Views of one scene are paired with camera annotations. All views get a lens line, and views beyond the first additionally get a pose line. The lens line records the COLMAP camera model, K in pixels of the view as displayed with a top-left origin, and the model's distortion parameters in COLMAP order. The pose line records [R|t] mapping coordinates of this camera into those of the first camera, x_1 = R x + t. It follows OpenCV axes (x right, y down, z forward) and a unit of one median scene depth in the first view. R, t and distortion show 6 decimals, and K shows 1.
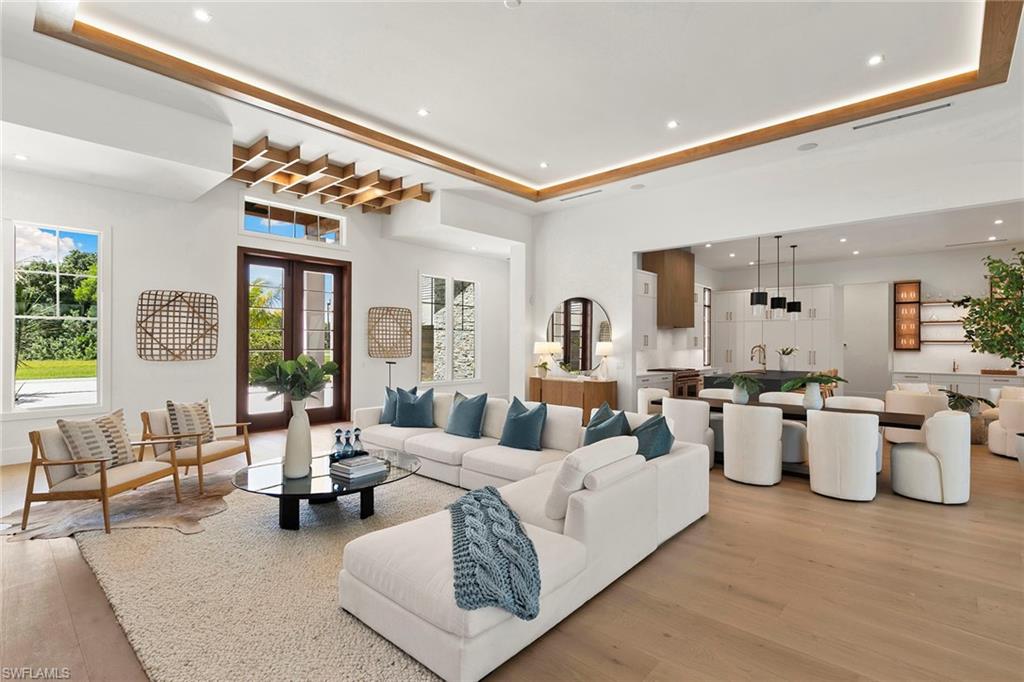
lens RADIAL K [[478.0, 0, 514.0], [0, 478.0, 338.3], [0, 0, 1]] dist [0.000390, -0.000843]
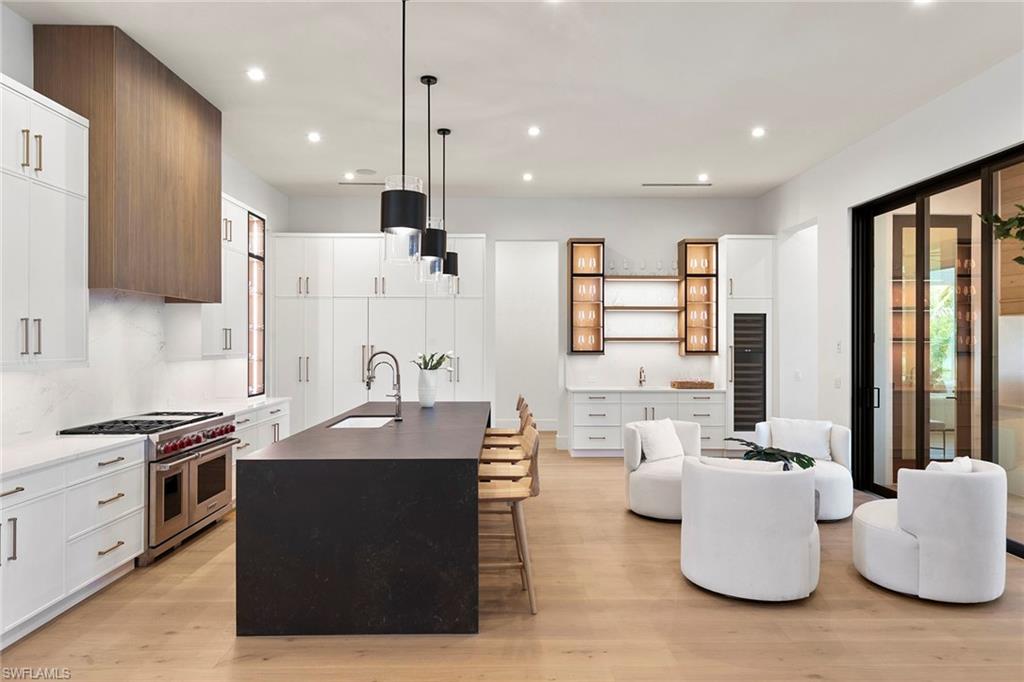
lens RADIAL K [[639.4, 0, 514.7], [0, 639.4, 342.4], [0, 0, 1]] dist [0.009463, 0.003289]
pose [[0.723862, -0.004505, 0.689930, 0.259427], [-0.004660, 0.999924, 0.011419, 0.002671], [-0.689929, -0.011481, 0.723786, 0.626416]]
